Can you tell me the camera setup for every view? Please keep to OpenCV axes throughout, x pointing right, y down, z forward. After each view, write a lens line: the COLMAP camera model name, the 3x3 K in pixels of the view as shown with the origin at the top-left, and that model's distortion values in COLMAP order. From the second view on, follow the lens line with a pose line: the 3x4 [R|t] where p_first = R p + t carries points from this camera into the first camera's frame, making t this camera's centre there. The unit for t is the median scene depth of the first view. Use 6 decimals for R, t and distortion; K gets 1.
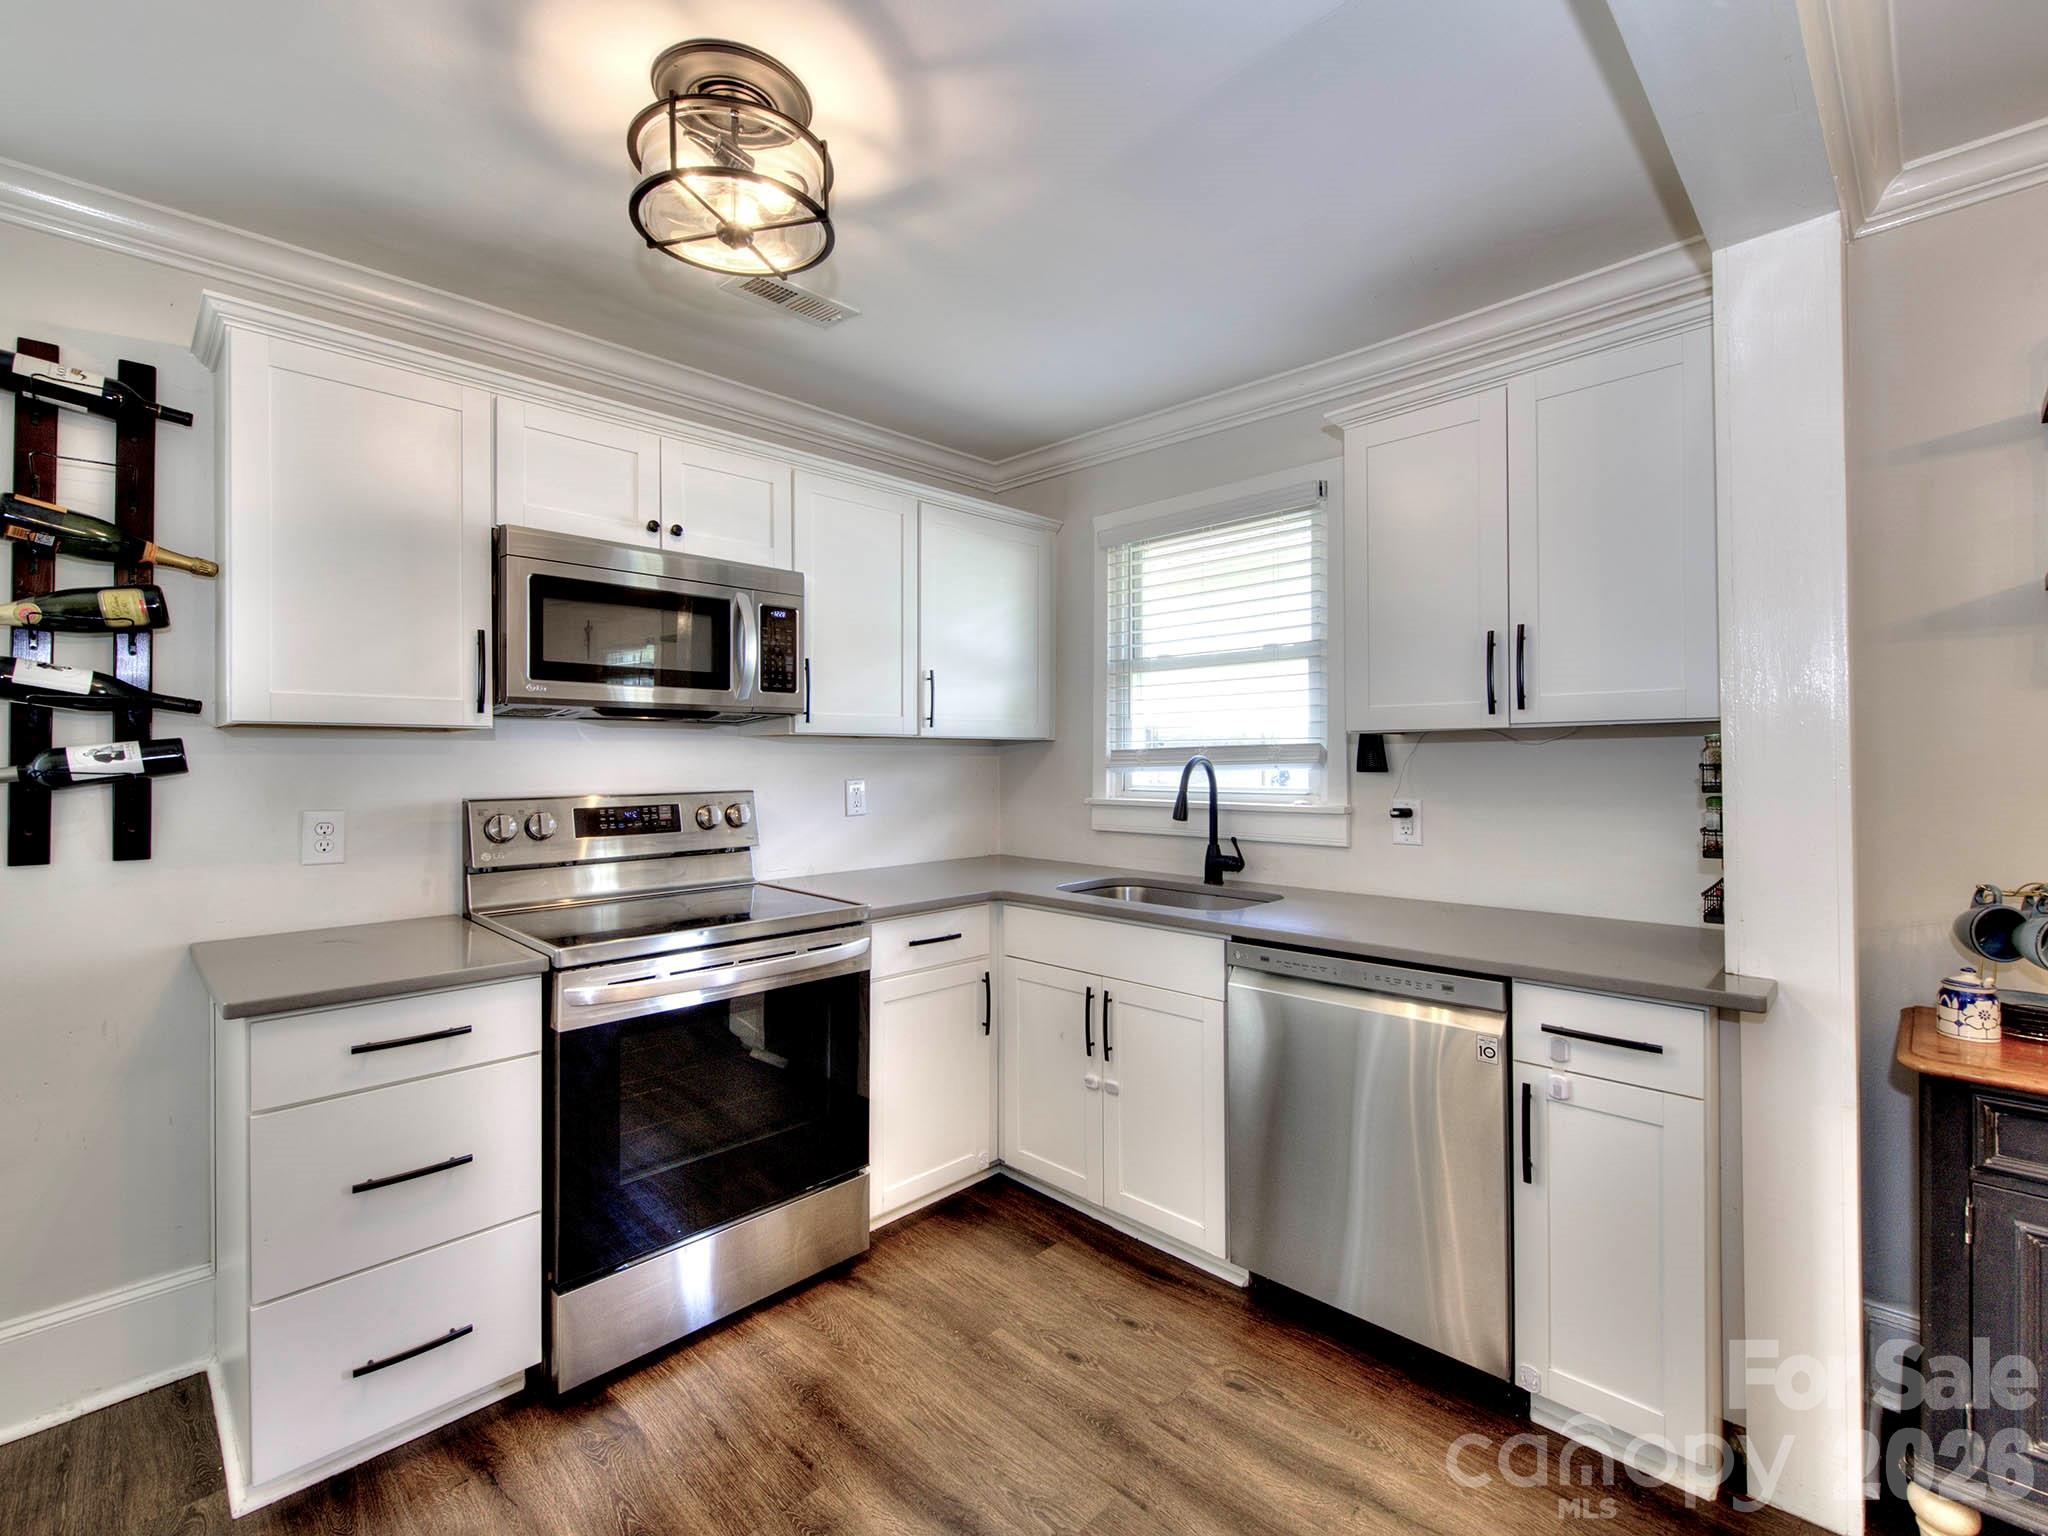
lens RADIAL K [[914.1, 0, 1020.0], [0, 914.1, 758.0], [0, 0, 1]] dist [0.007073, -0.005178]
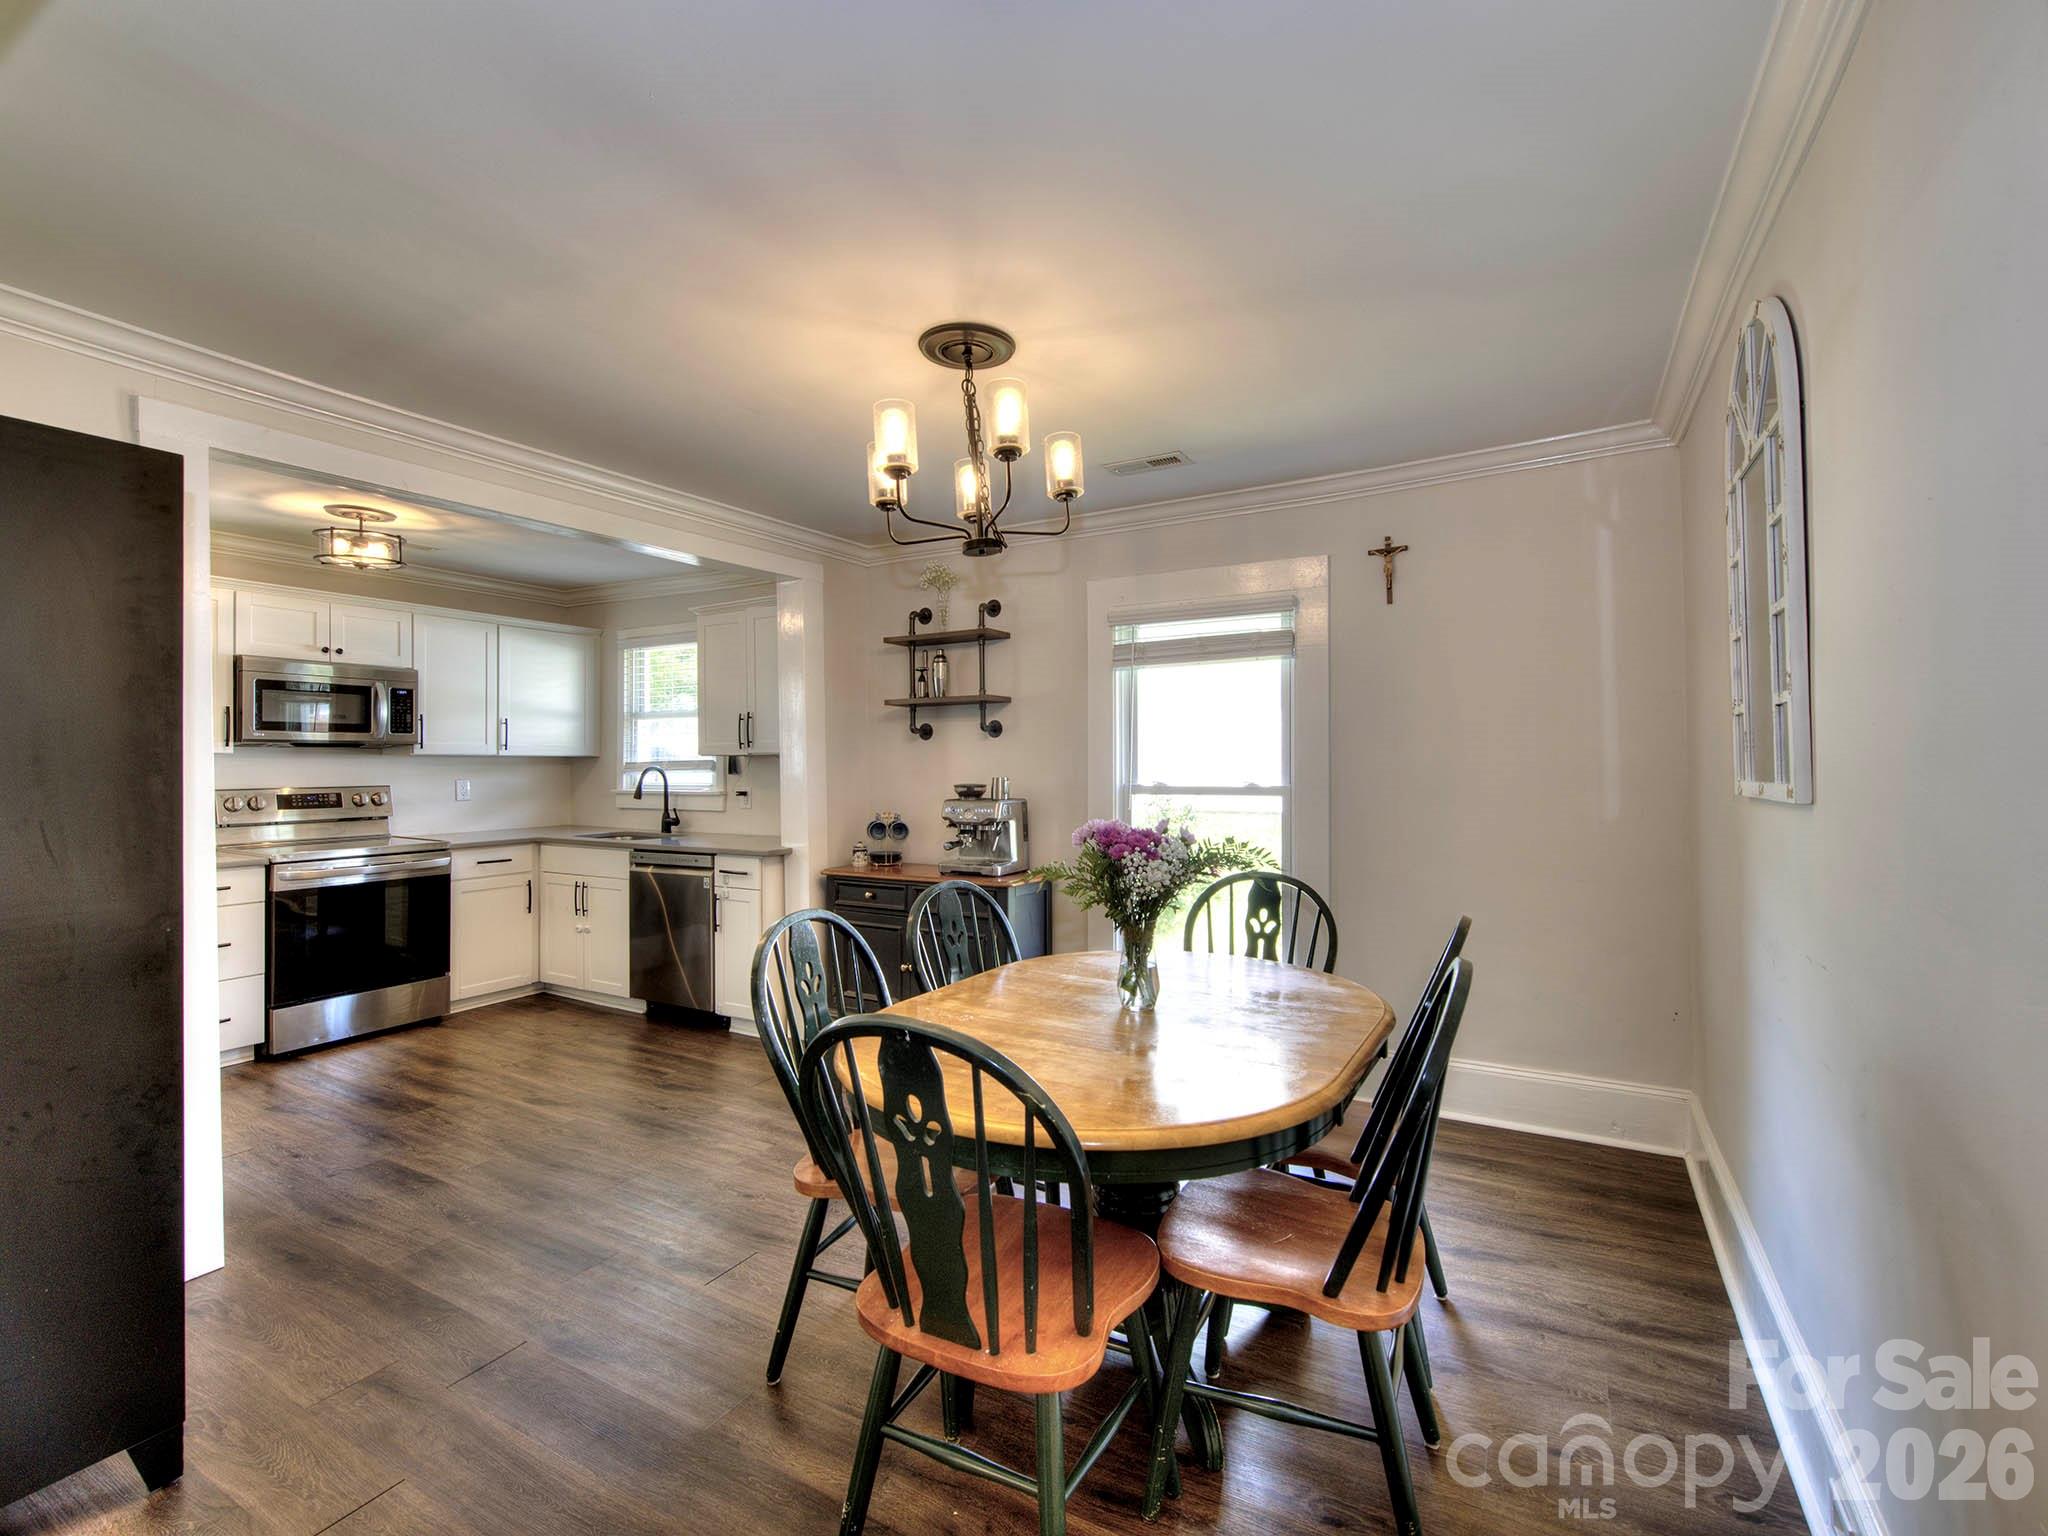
lens RADIAL K [[914.1, 0, 1020.0], [0, 914.1, 758.0], [0, 0, 1]] dist [0.007073, -0.005178]
pose [[0.966486, 0.001418, 0.256717, 0.499587], [0.000262, 0.999979, -0.006512, -0.007742], [-0.256721, 0.006361, 0.966465, -1.196158]]
